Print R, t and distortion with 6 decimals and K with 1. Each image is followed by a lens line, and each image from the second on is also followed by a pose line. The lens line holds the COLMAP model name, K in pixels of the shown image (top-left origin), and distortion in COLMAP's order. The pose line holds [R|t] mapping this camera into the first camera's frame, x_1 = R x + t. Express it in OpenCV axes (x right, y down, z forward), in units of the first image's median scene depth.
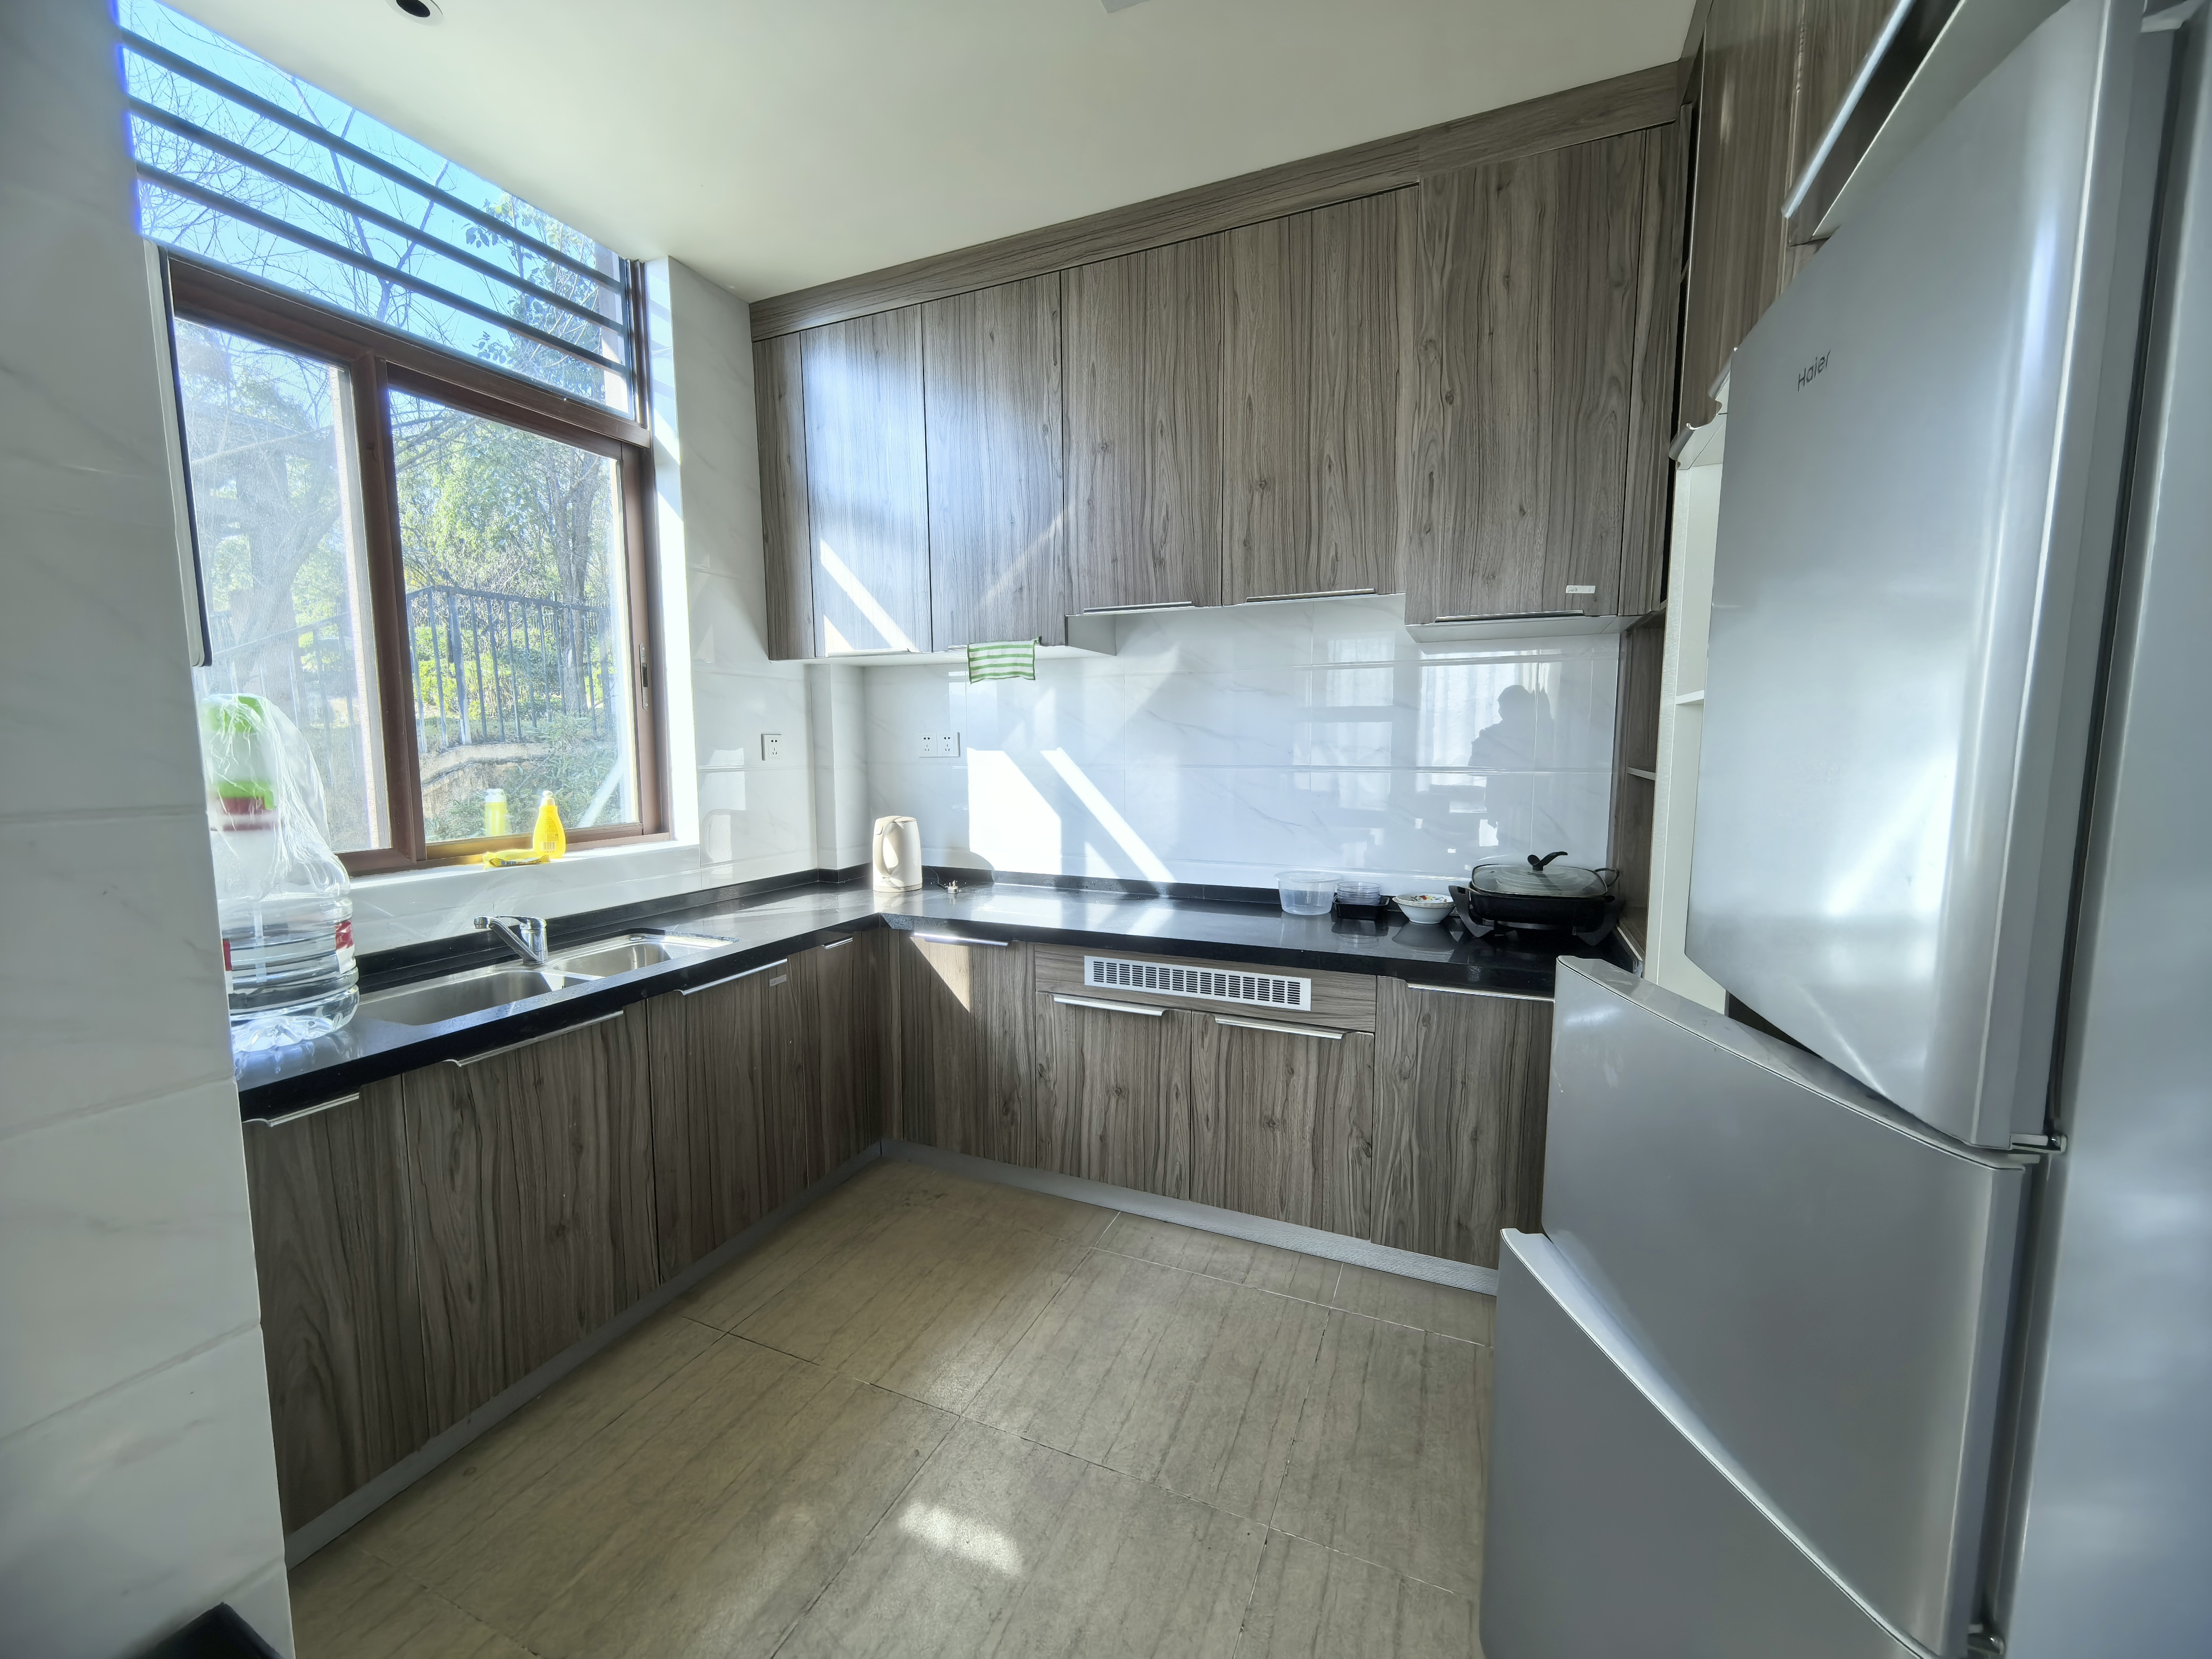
lens RADIAL K [[875.3, 0, 1109.6], [0, 875.3, 835.1], [0, 0, 1]] dist [0.000085, -0.000016]
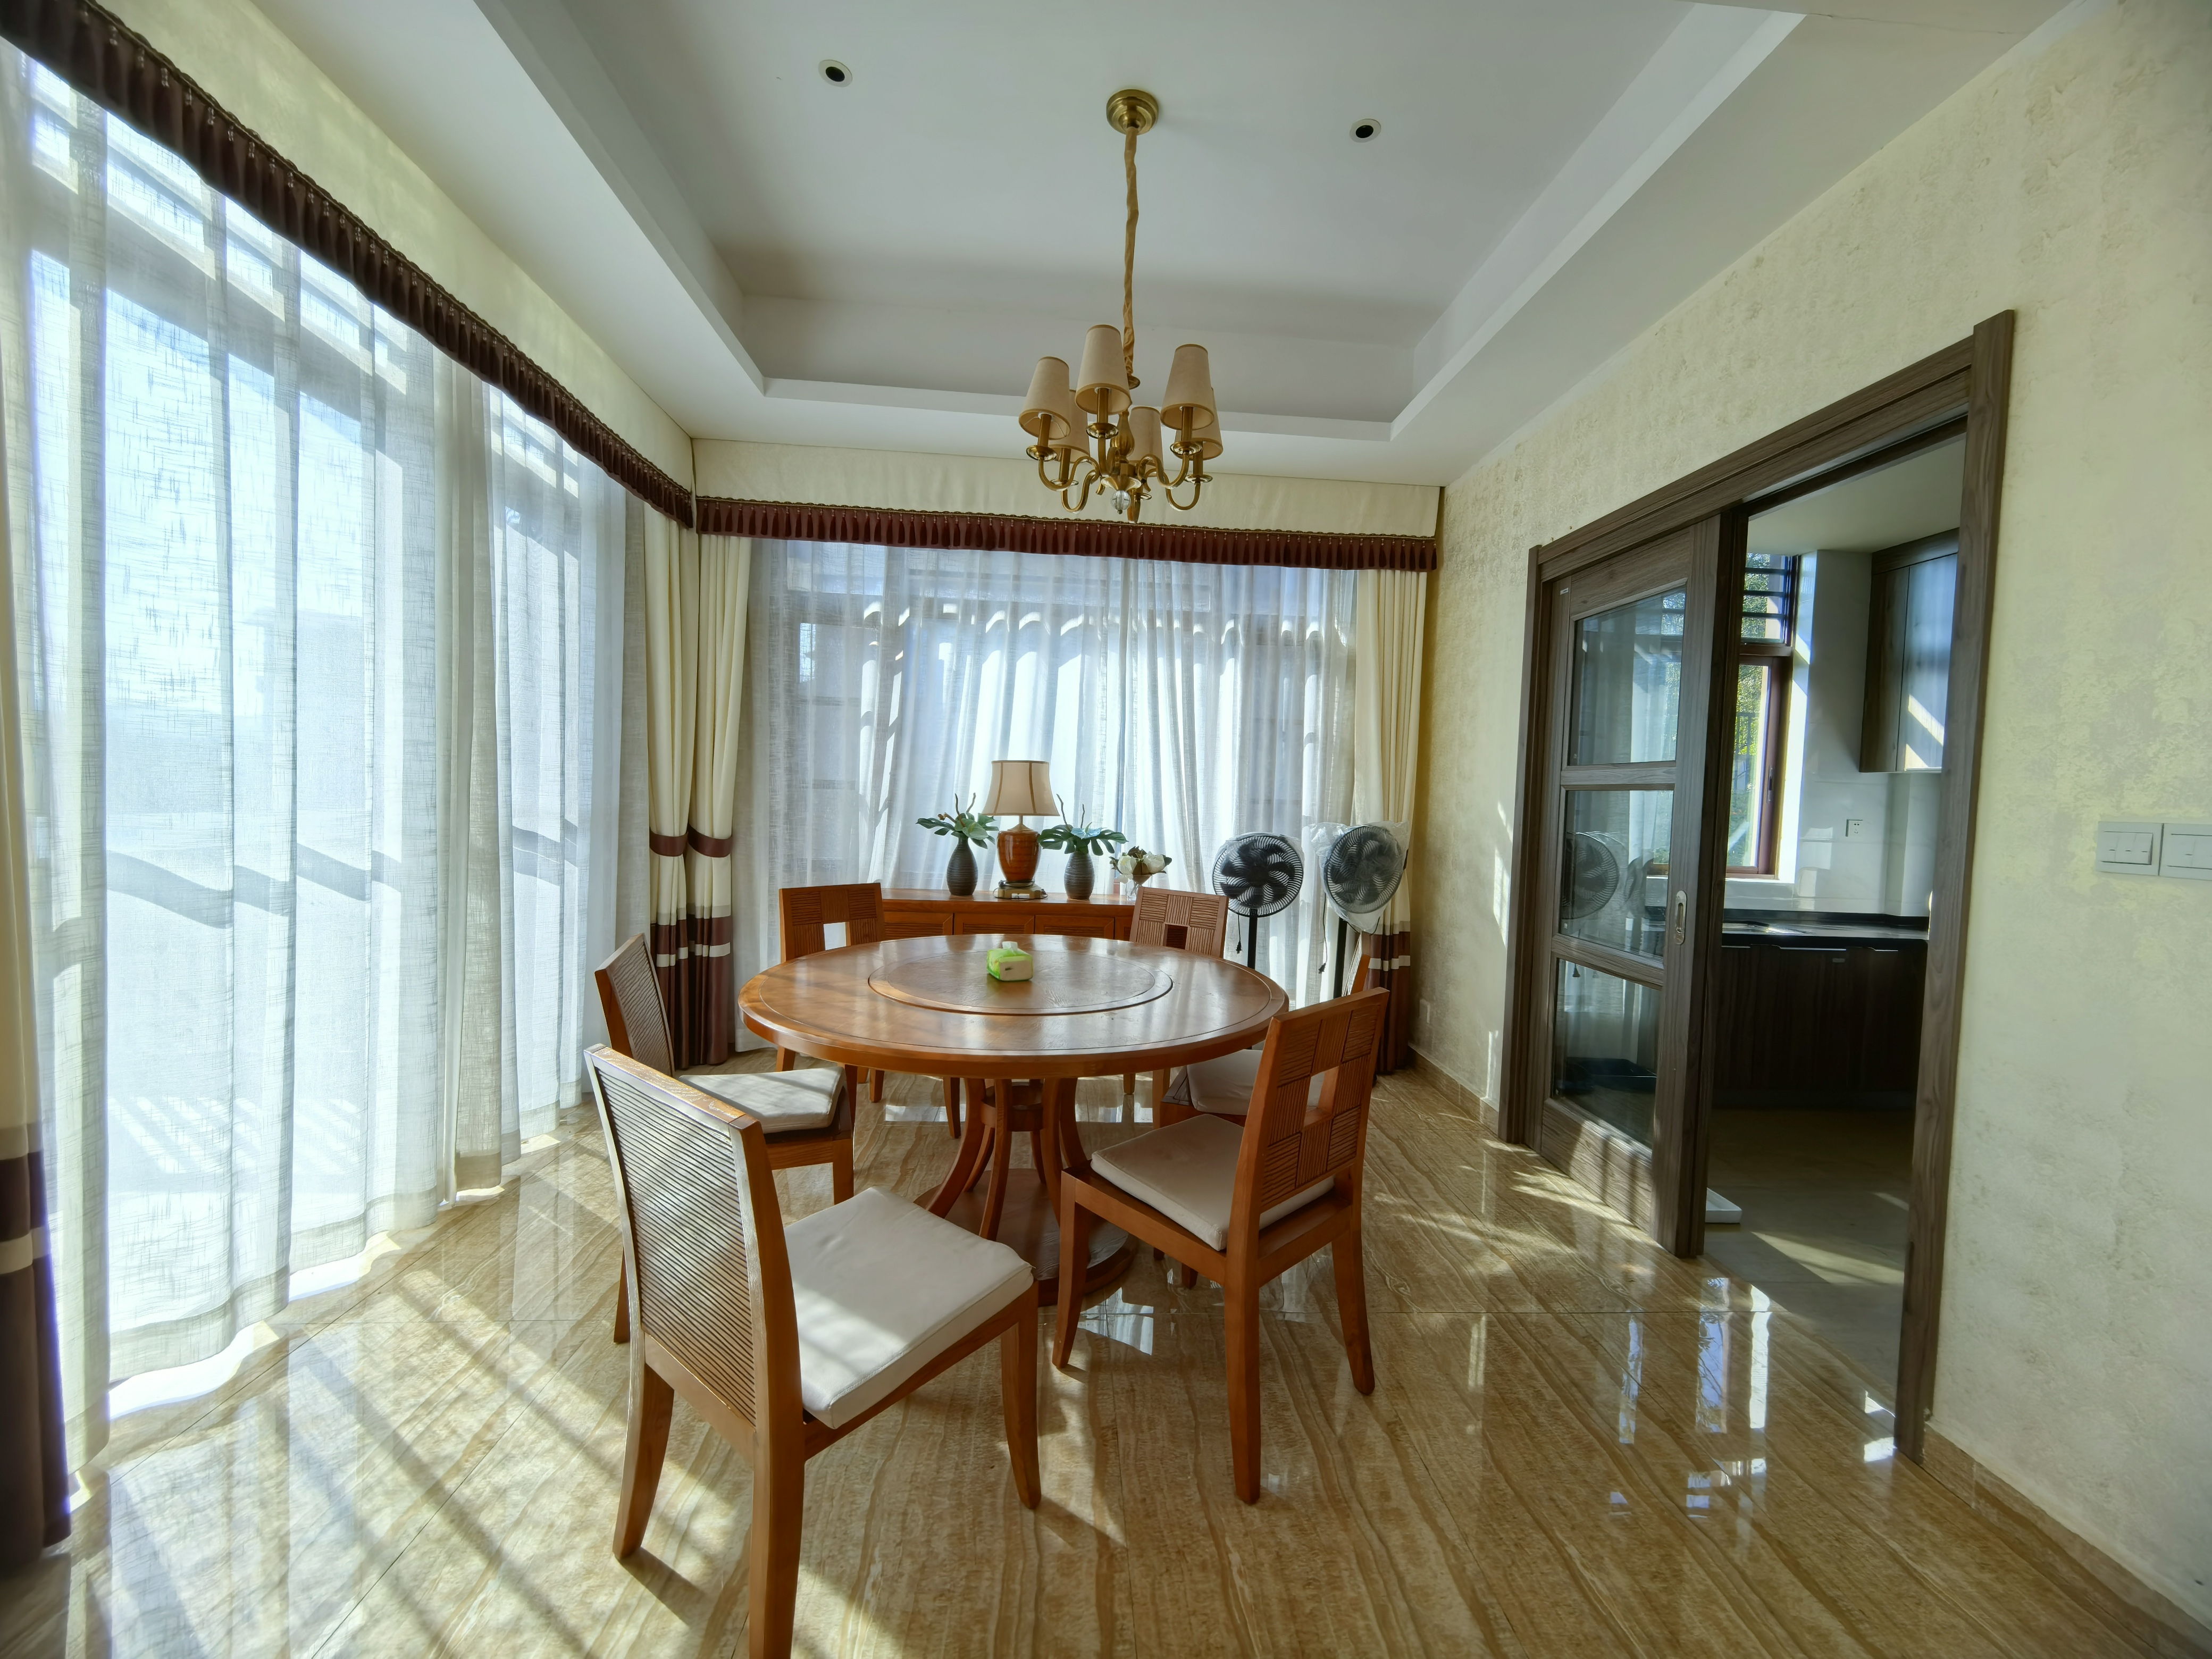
lens RADIAL K [[875.3, 0, 1109.6], [0, 875.3, 832.9], [0, 0, 1]] dist [0.000085, -0.000016]
pose [[0.463275, 0.059255, -0.884231, 0.412980], [-0.128690, 0.991684, -0.000969, 0.087120], [0.876821, 0.114241, 0.467048, -0.971850]]
